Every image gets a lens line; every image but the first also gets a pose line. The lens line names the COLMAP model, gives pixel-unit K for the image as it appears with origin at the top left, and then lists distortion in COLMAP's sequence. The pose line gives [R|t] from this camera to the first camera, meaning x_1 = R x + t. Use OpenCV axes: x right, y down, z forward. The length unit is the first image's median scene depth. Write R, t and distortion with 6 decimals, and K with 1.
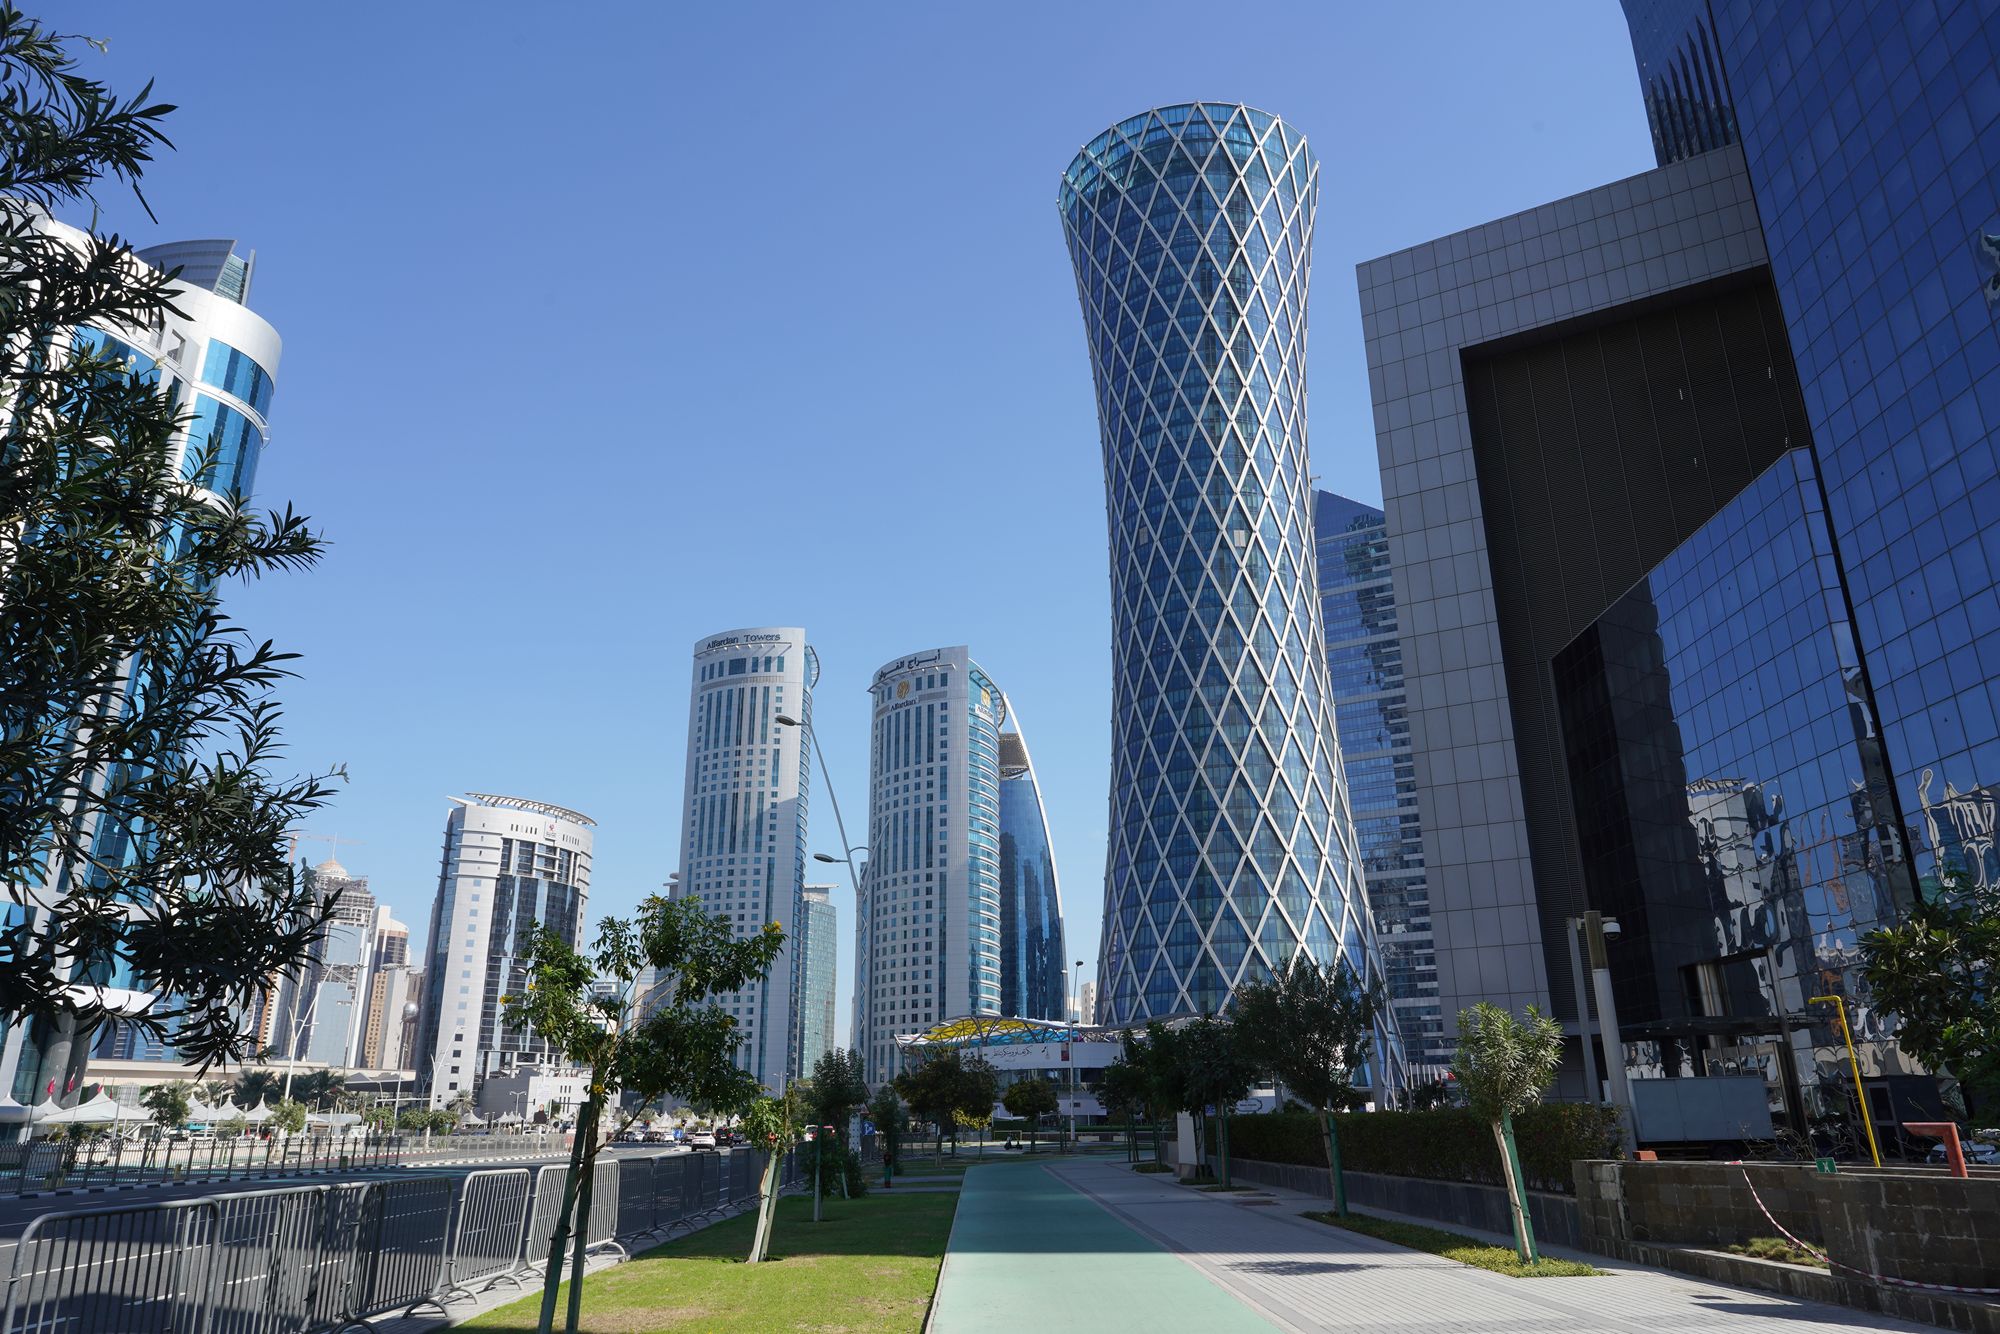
lens RADIAL K [[1312.7, 0, 994.4], [0, 1312.7, 666.4], [0, 0, 1]] dist [-0.026739, 0.026272]
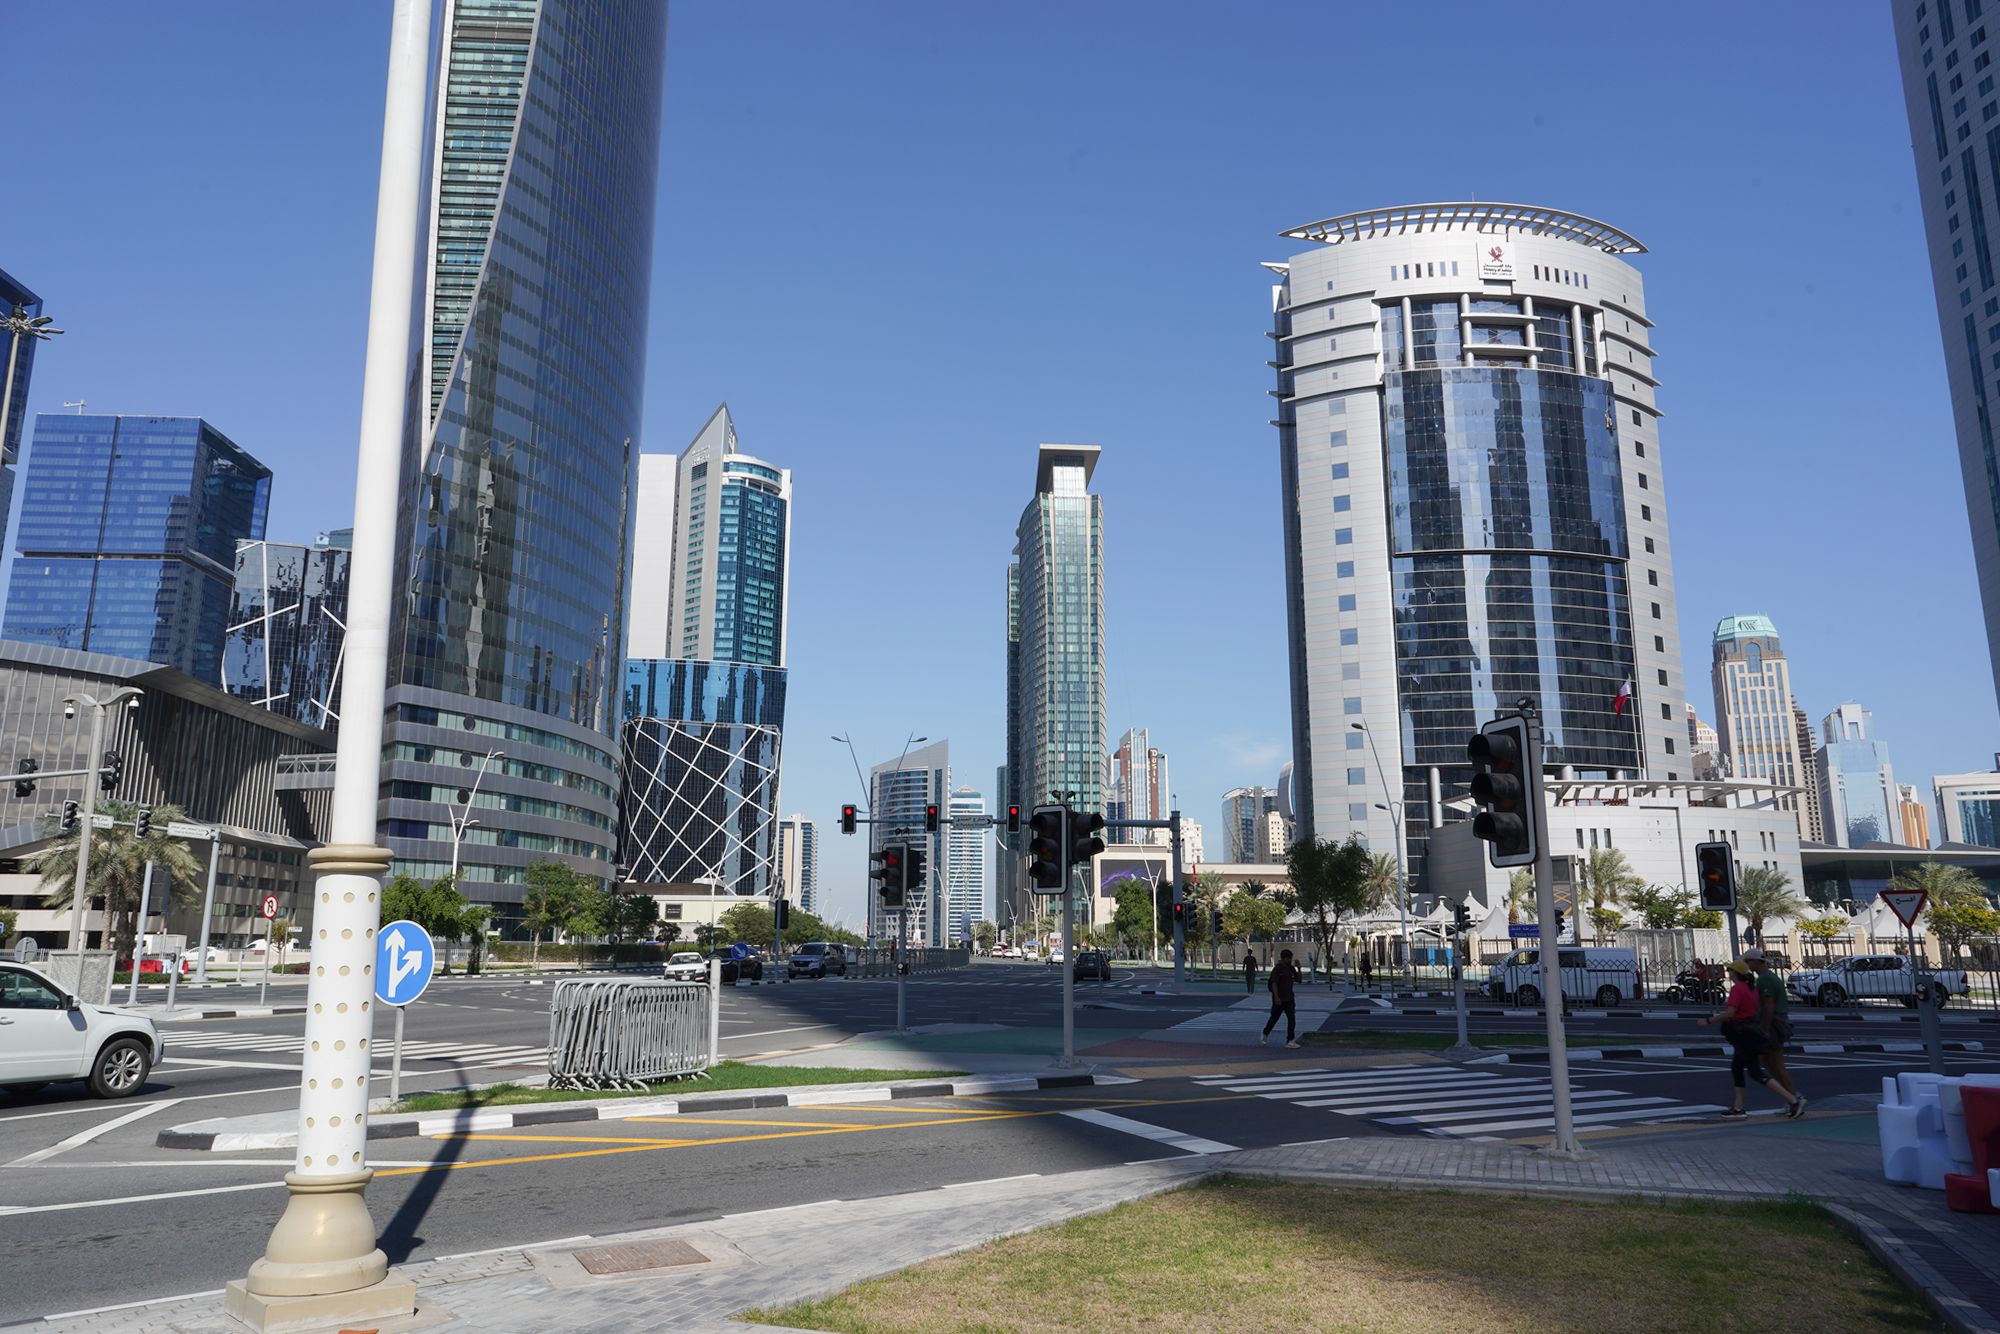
lens RADIAL K [[1312.7, 0, 994.4], [0, 1312.7, 666.4], [0, 0, 1]] dist [-0.026739, 0.026272]
pose [[0.563513, -0.159739, -0.810516, -0.100698], [0.262629, 0.964867, -0.007565, 0.195233], [0.783249, -0.208602, 0.585668, 0.551231]]
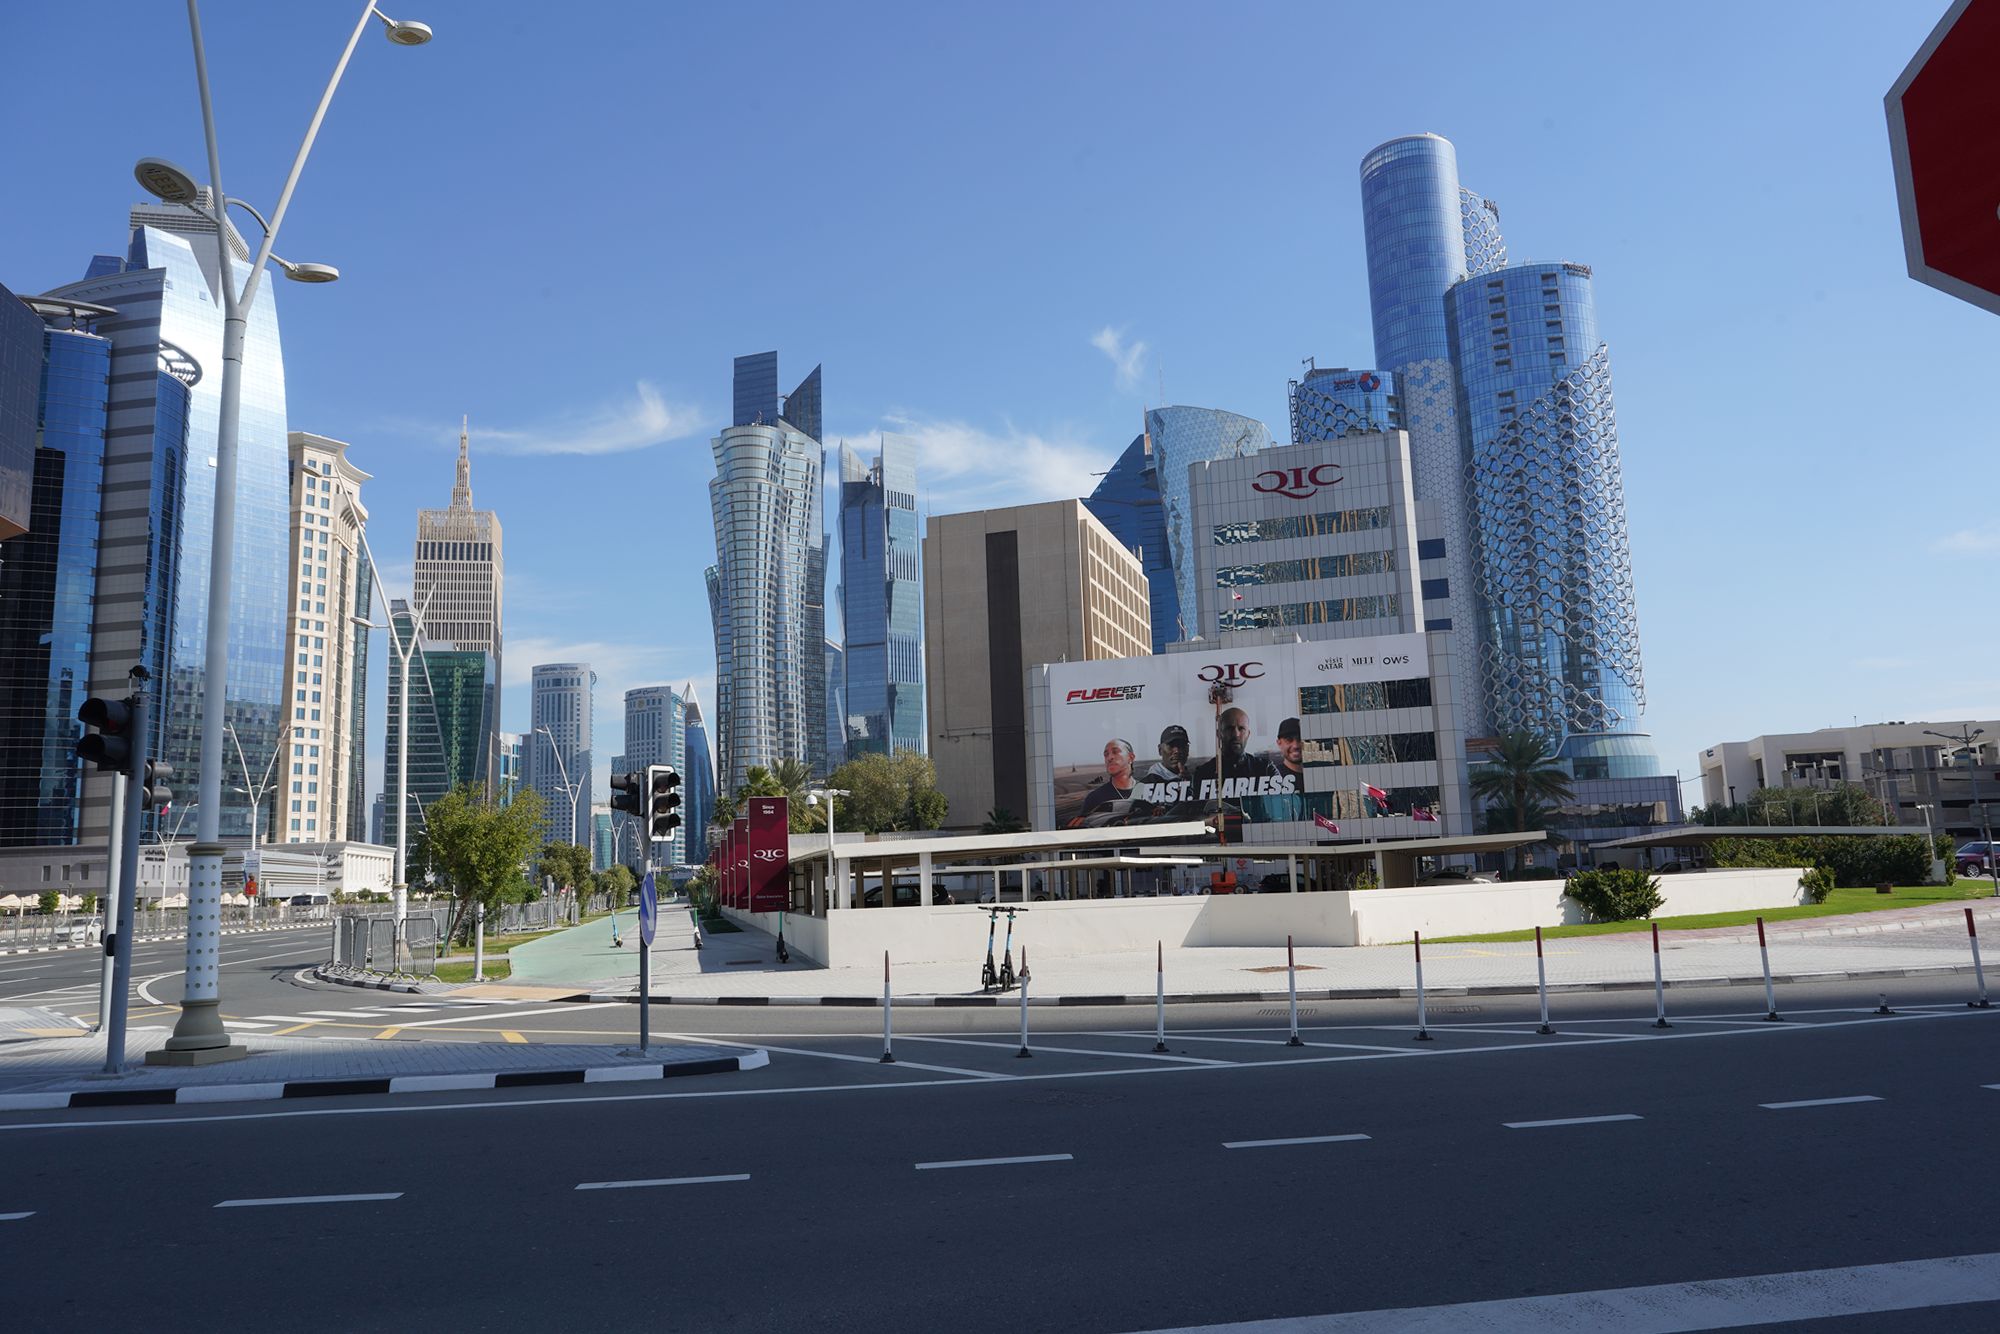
lens RADIAL K [[1325.2, 0, 984.6], [0, 1325.2, 660.6], [0, 0, 1]] dist [-0.016165, 0.022901]
pose [[0.977572, 0.006905, 0.210490, 0.028209], [-0.042422, 0.985432, 0.164692, -0.460112], [-0.206287, -0.169928, 0.963624, -1.300905]]
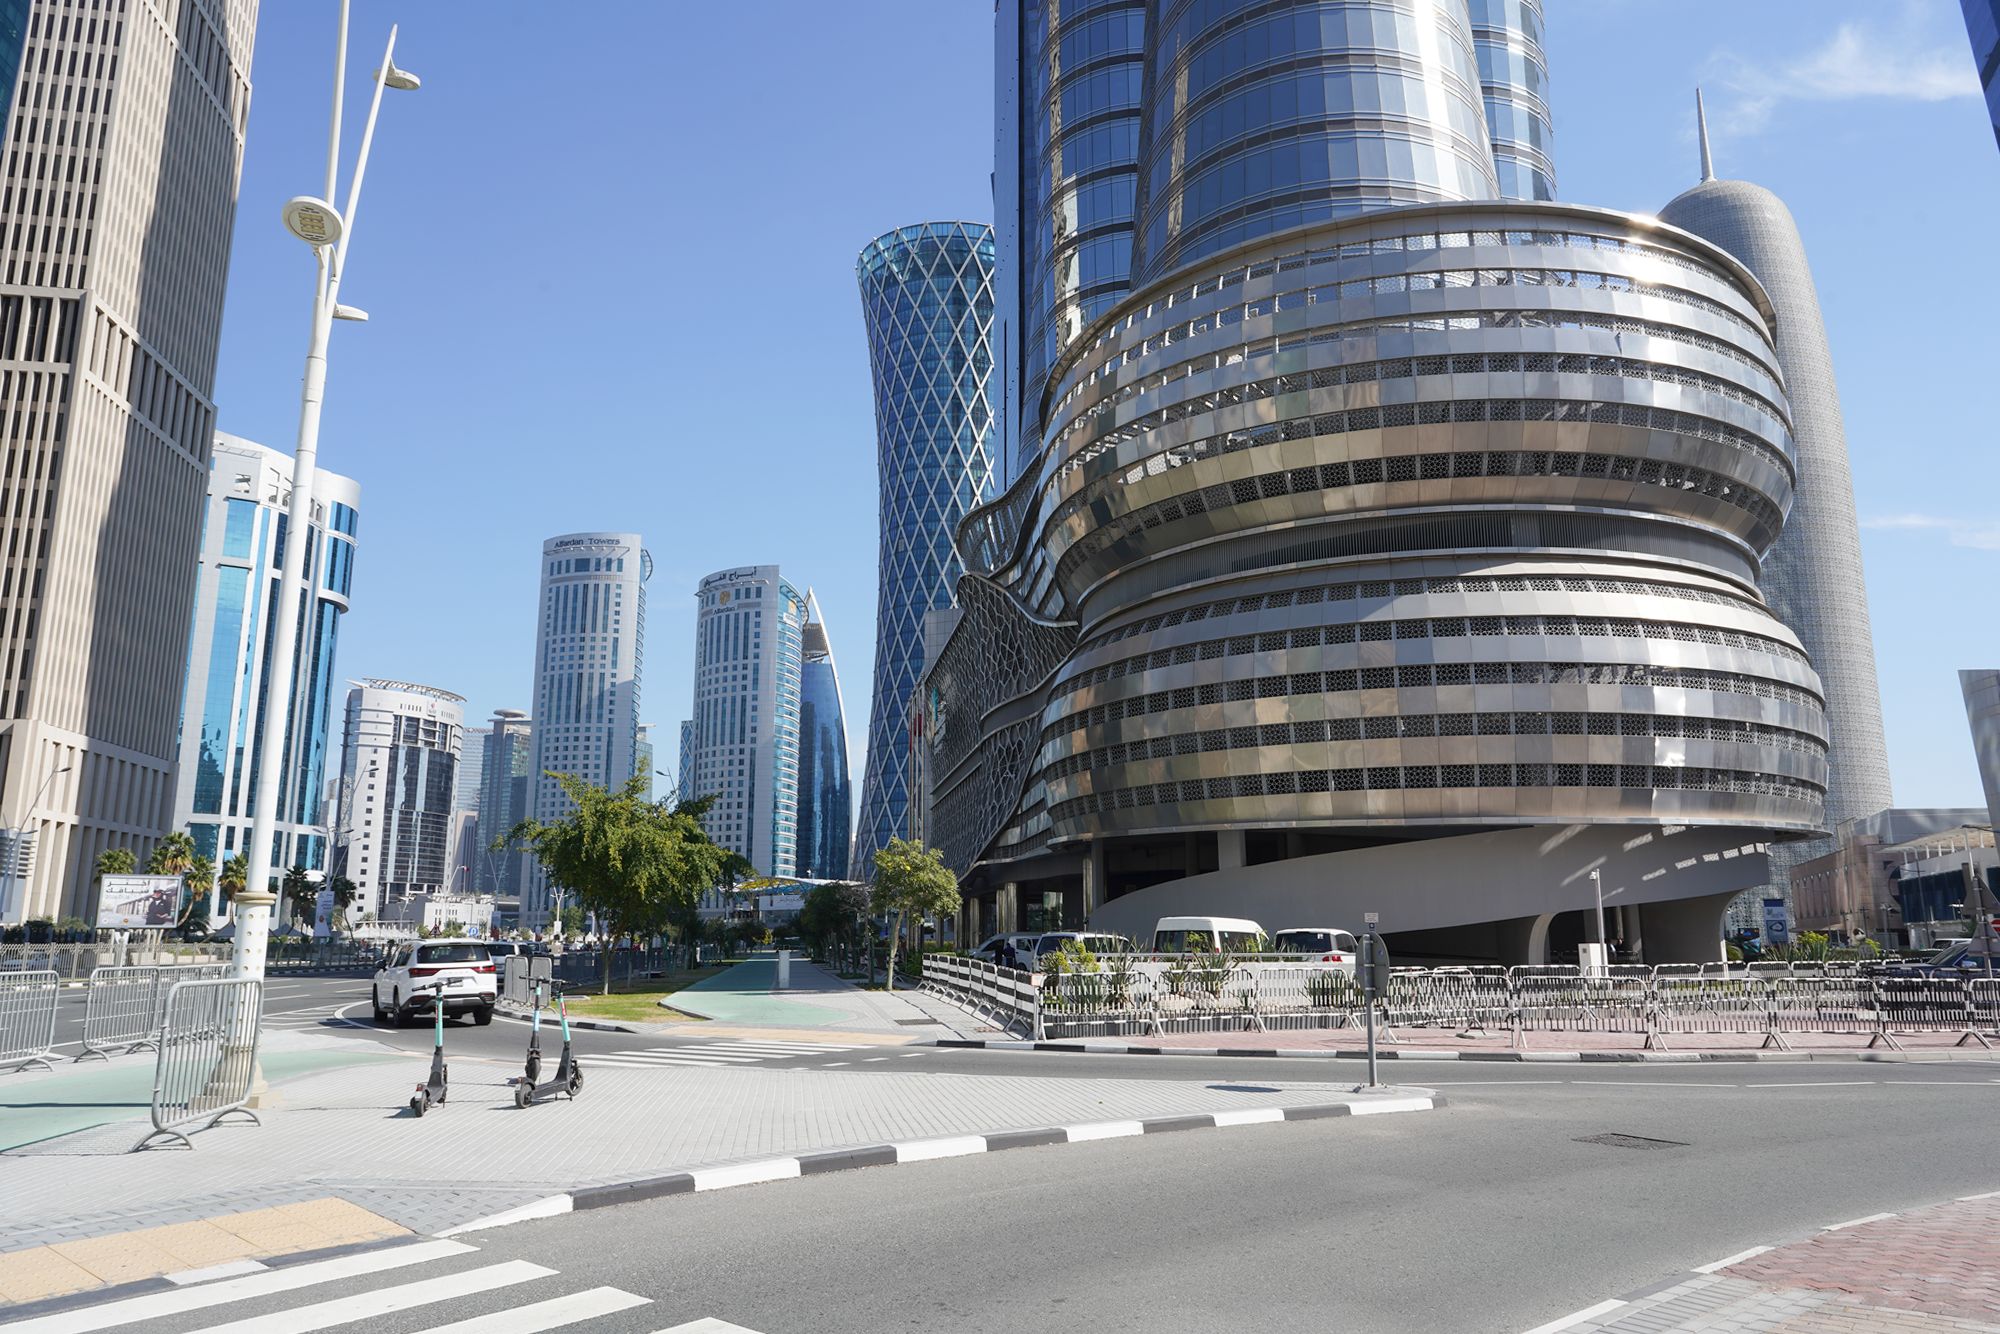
lens RADIAL K [[1342.6, 0, 996.7], [0, 1342.6, 668.8], [0, 0, 1]] dist [-0.026194, 0.024072]
pose [[0.989731, 0.034952, 0.138603, 0.010997], [-0.053528, 0.989717, 0.132649, -0.098688], [-0.132541, -0.138706, 0.981424, -0.279190]]
